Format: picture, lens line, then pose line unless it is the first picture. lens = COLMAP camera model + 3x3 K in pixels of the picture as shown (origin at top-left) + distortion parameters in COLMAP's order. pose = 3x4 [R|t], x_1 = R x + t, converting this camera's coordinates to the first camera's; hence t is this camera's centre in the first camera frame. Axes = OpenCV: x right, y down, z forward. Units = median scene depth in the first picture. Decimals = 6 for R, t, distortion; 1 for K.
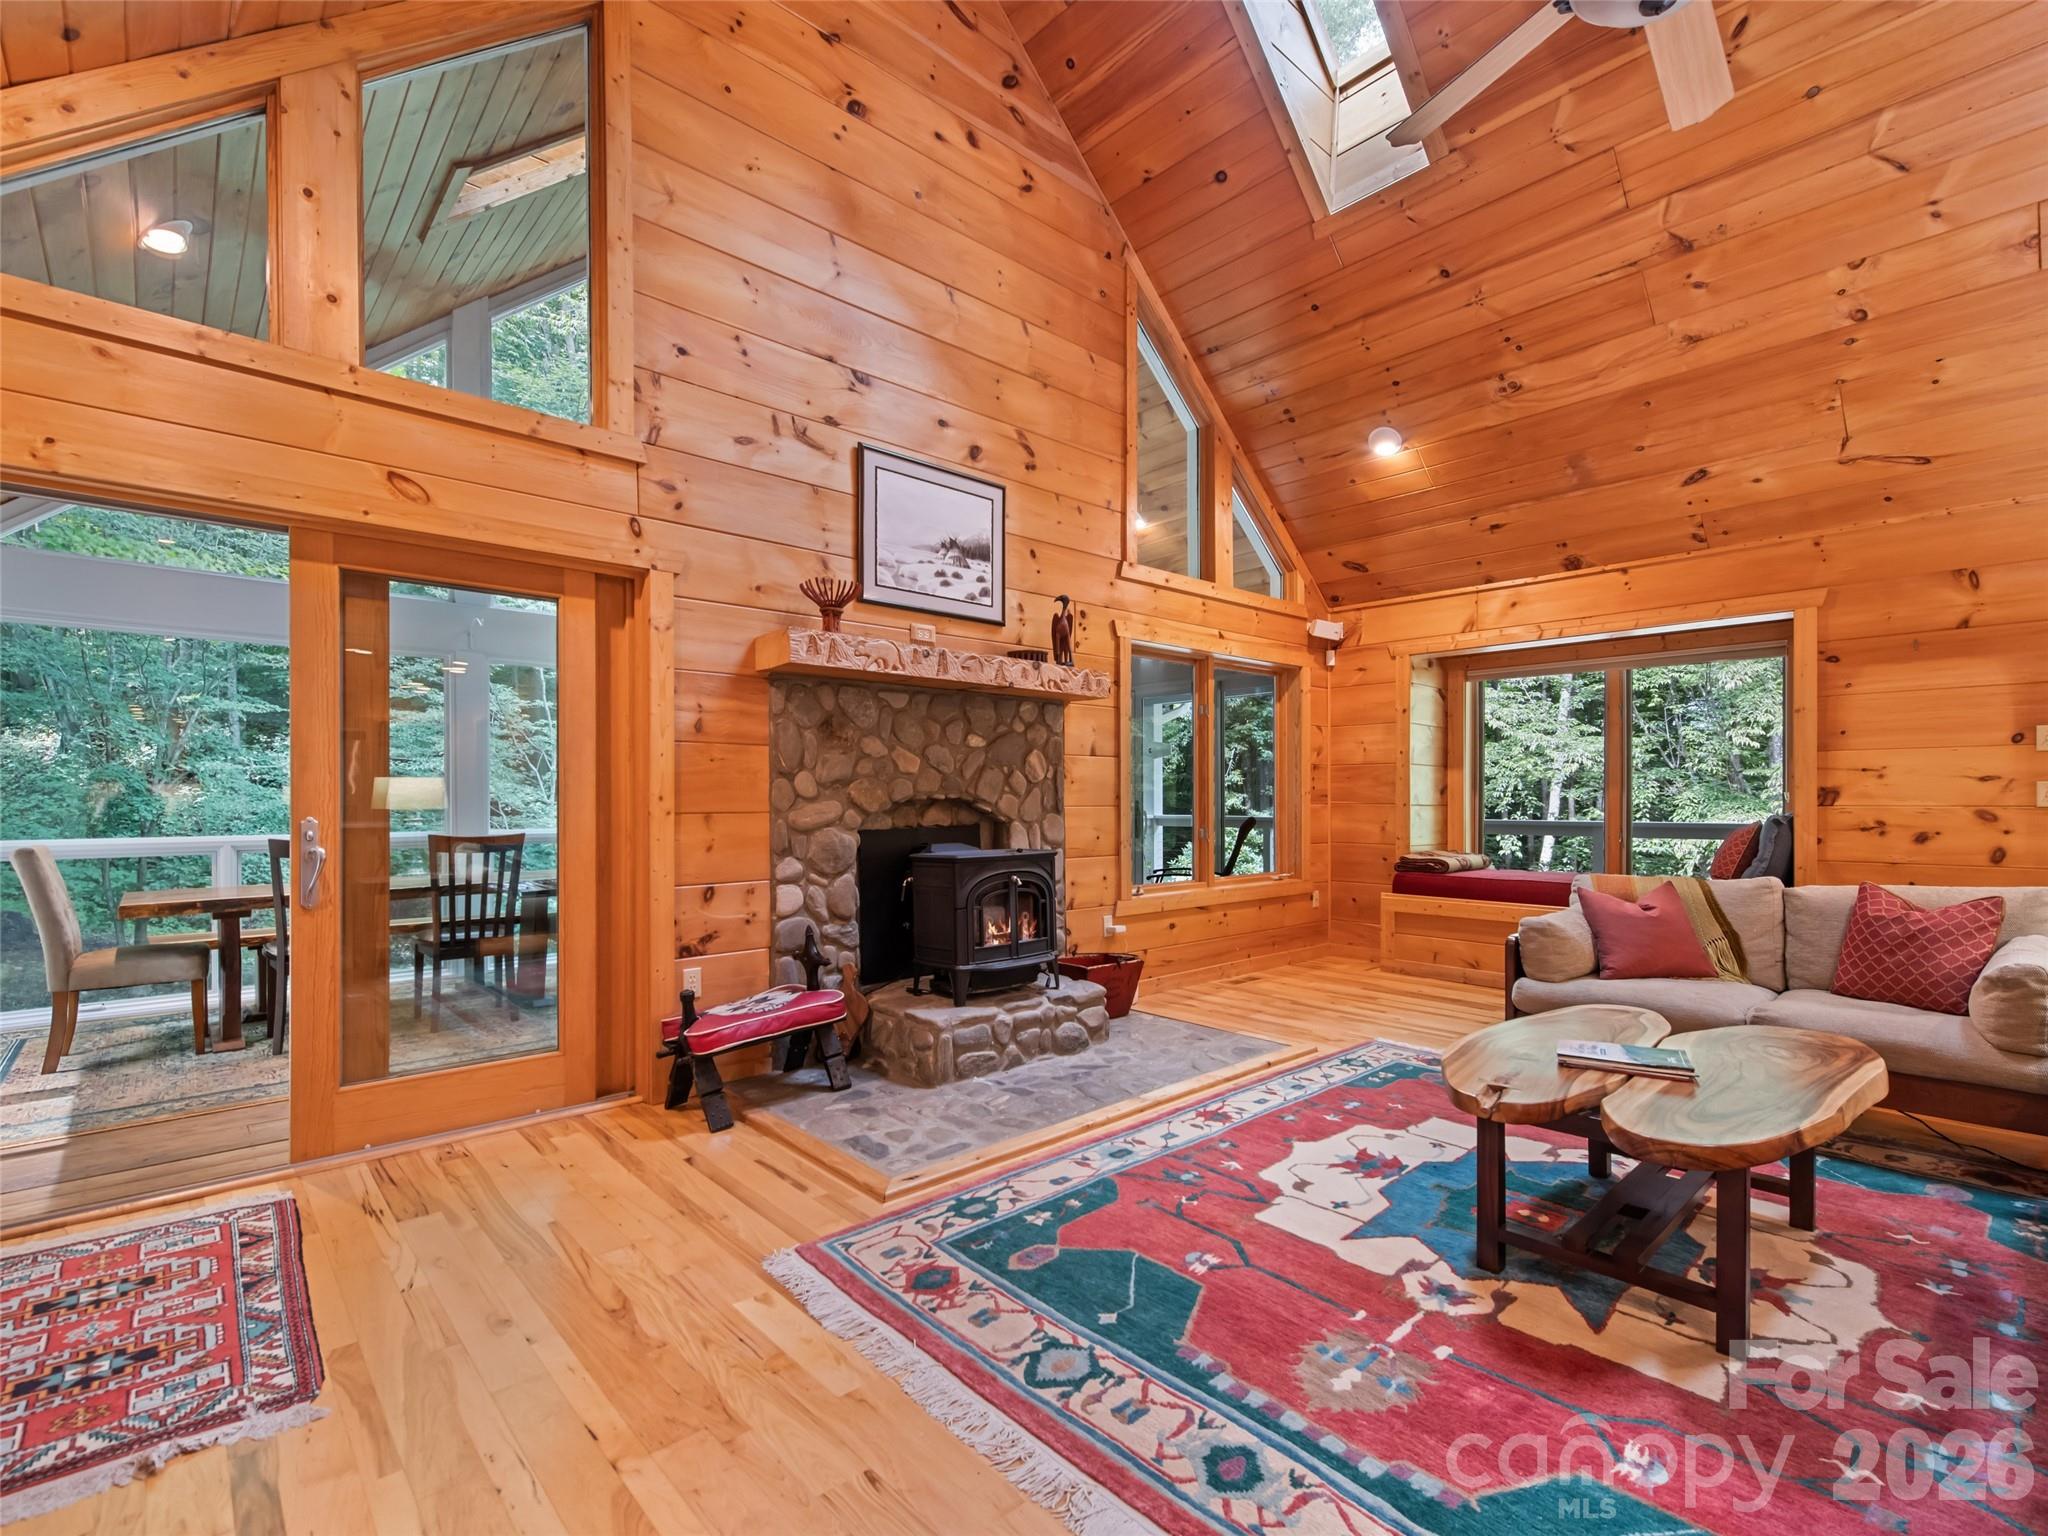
lens RADIAL K [[942.1, 0, 1004.9], [0, 942.1, 801.7], [0, 0, 1]] dist [0.009480, -0.000785]
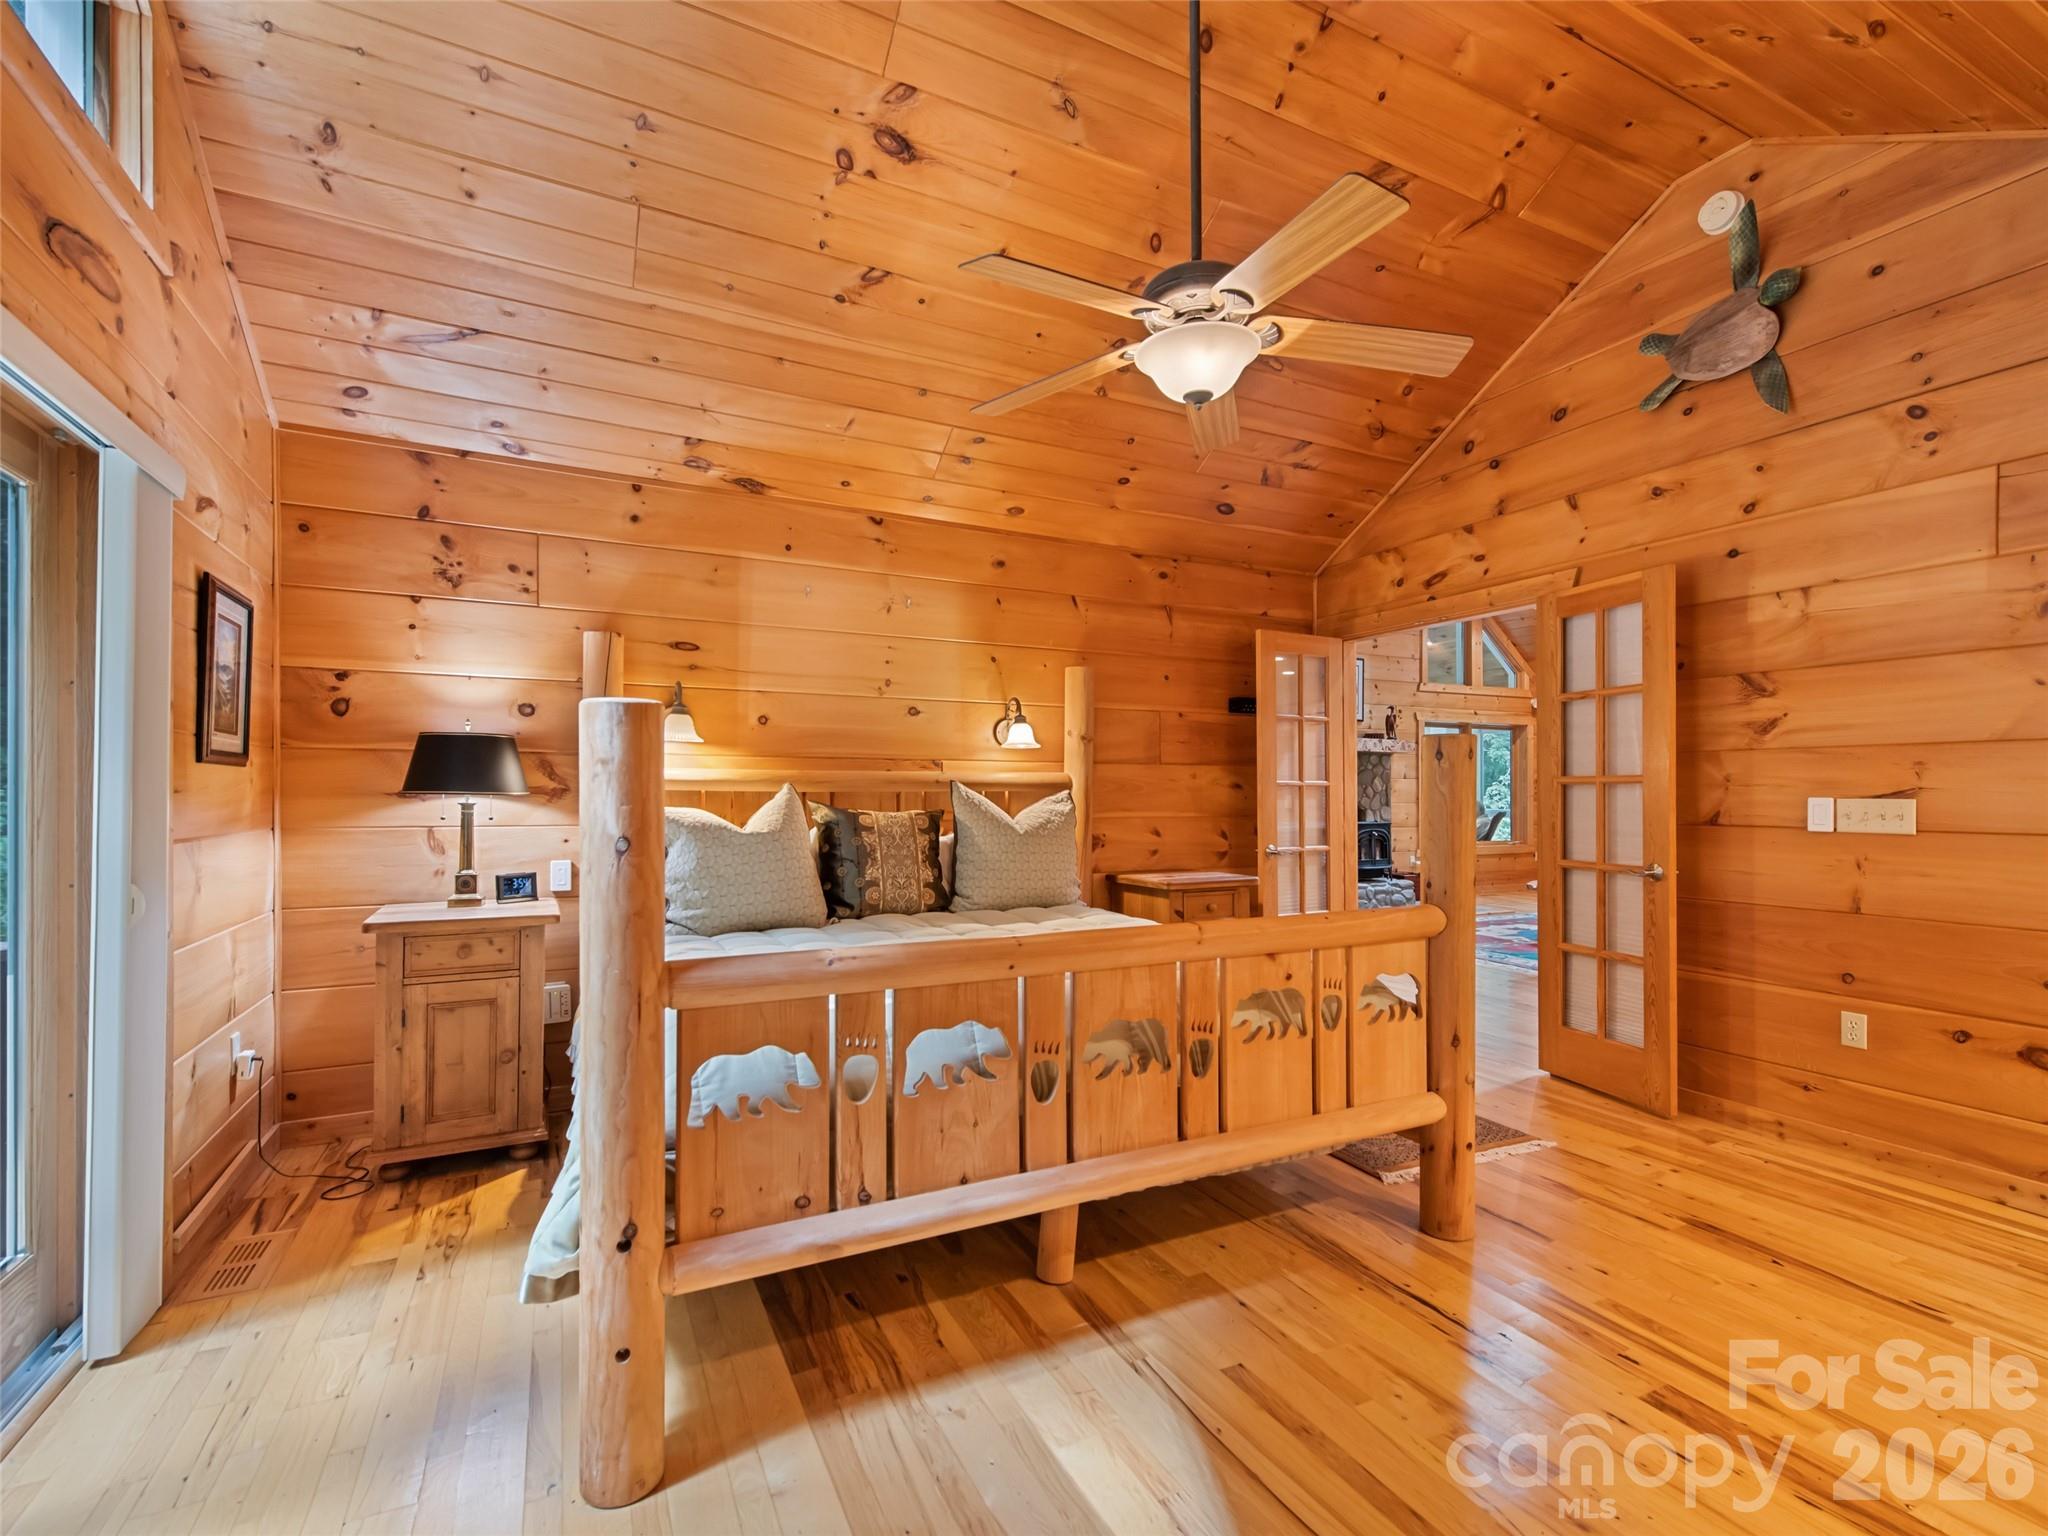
lens RADIAL K [[942.1, 0, 1017.9], [0, 942.1, 775.4], [0, 0, 1]] dist [0.009480, -0.000785]
pose [[0.964984, 0.002826, -0.262294, -0.261778], [-0.006415, 0.999897, -0.012825, -0.034071], [0.262231, 0.014058, 0.964903, -1.754009]]
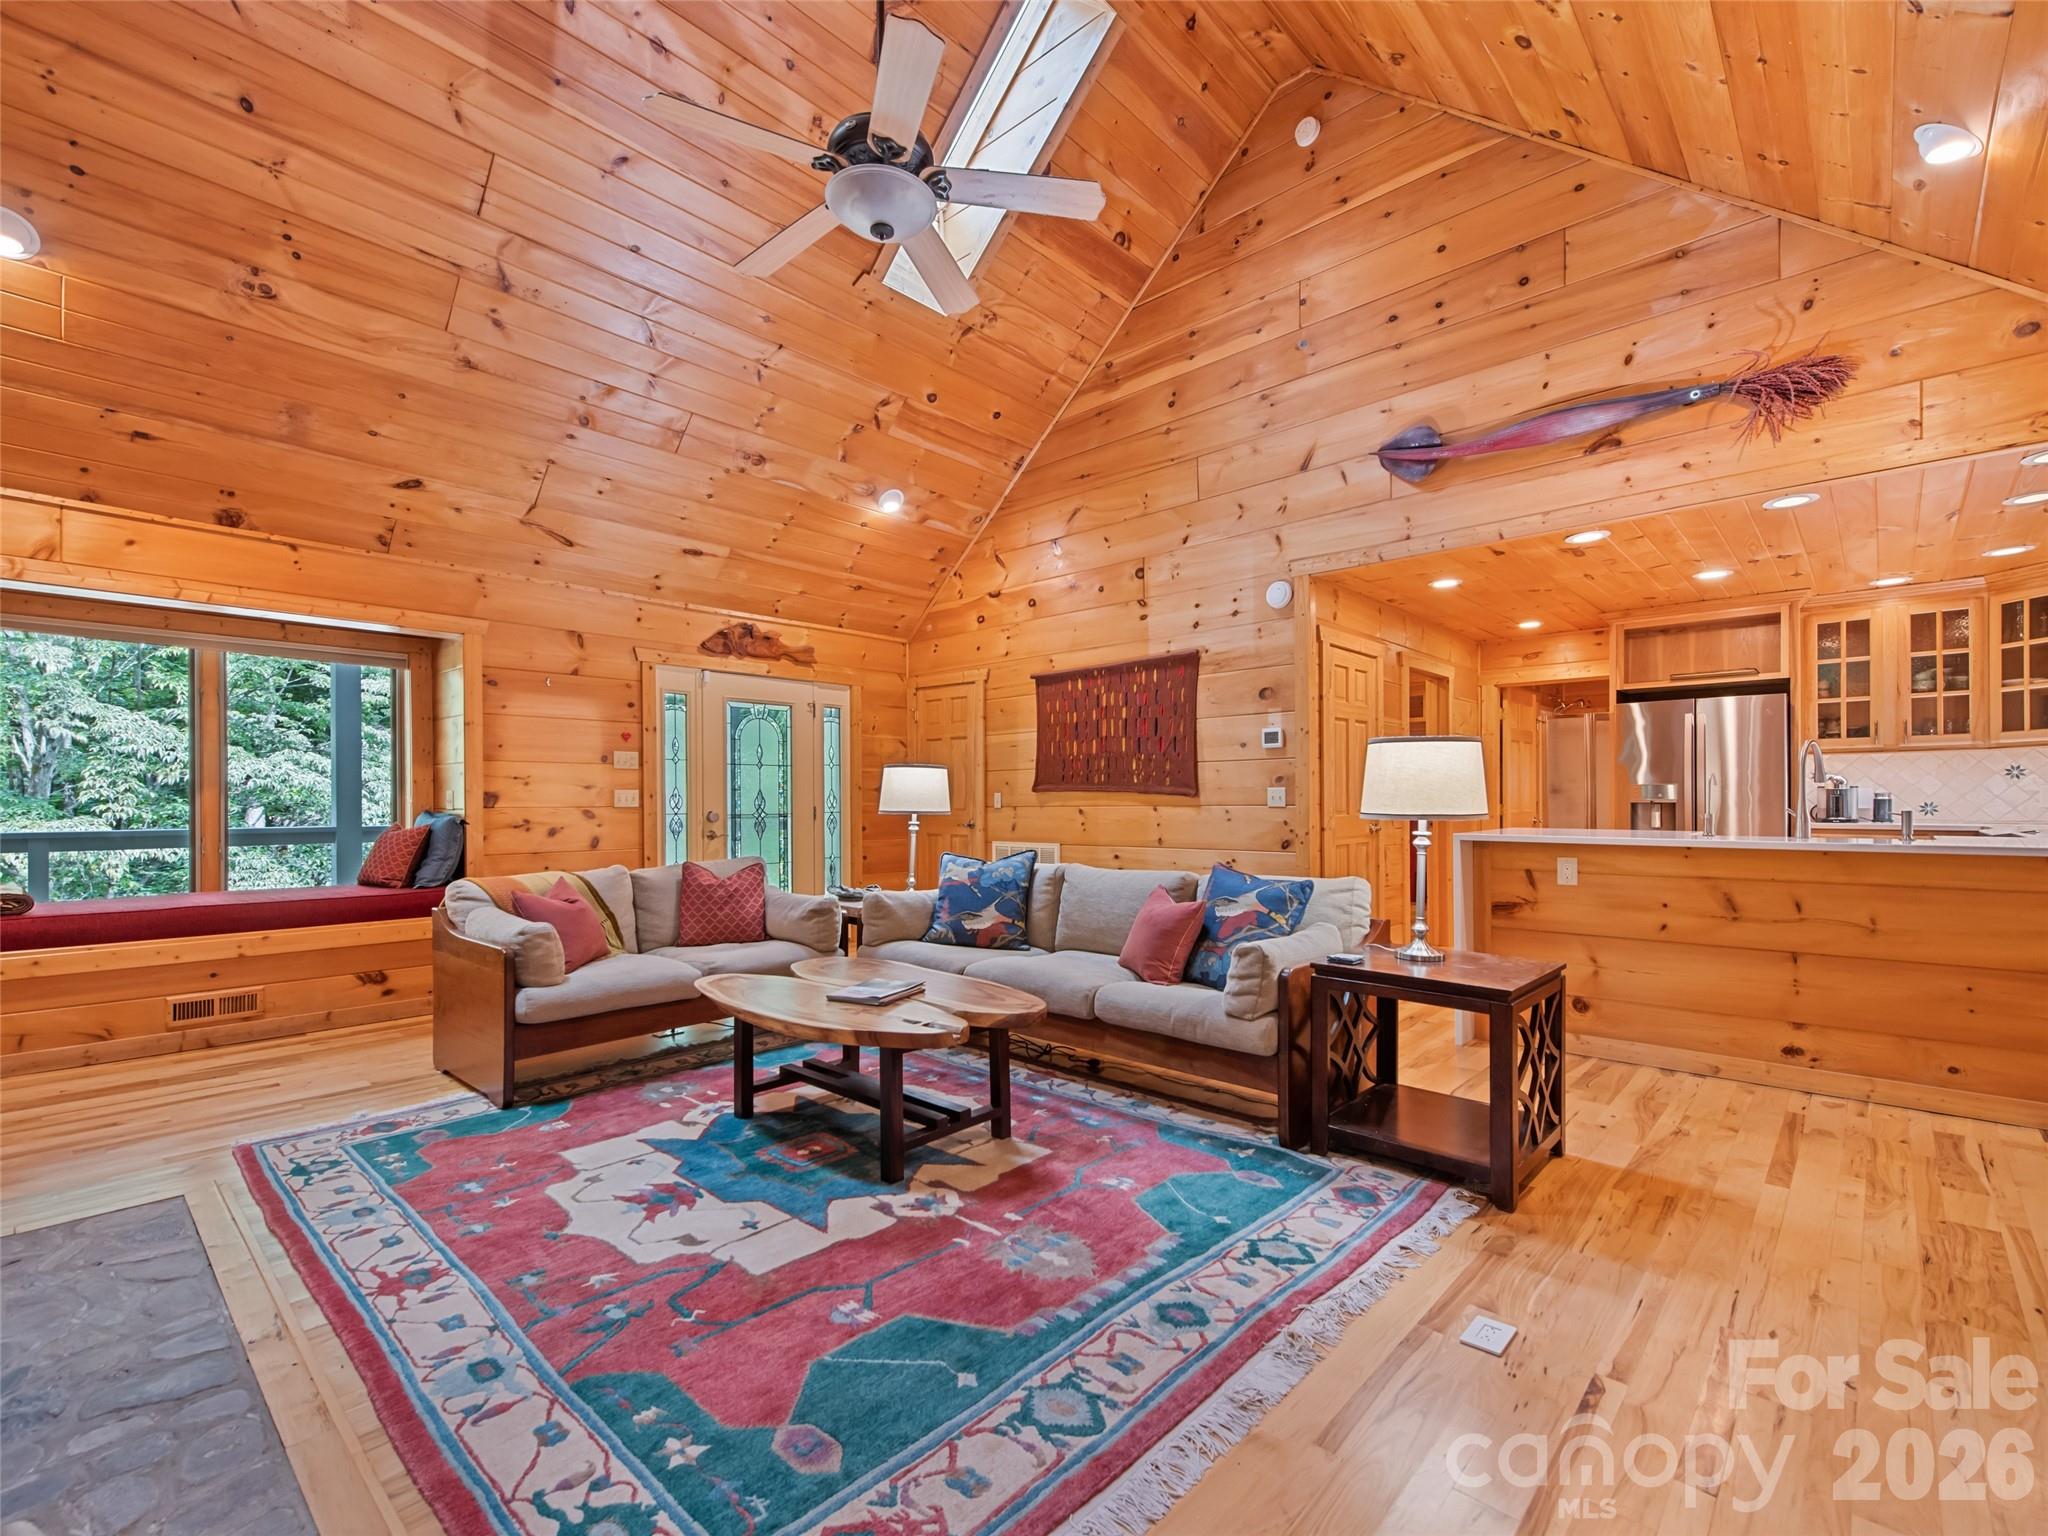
lens RADIAL K [[915.3, 0, 1050.4], [0, 915.3, 798.3], [0, 0, 1]] dist [0.014366, -0.002249]
pose [[-0.111526, 0.003993, 0.993753, -0.467523], [0.005306, 0.999980, -0.003422, 0.000143], [-0.993747, 0.004891, -0.111545, 0.618755]]
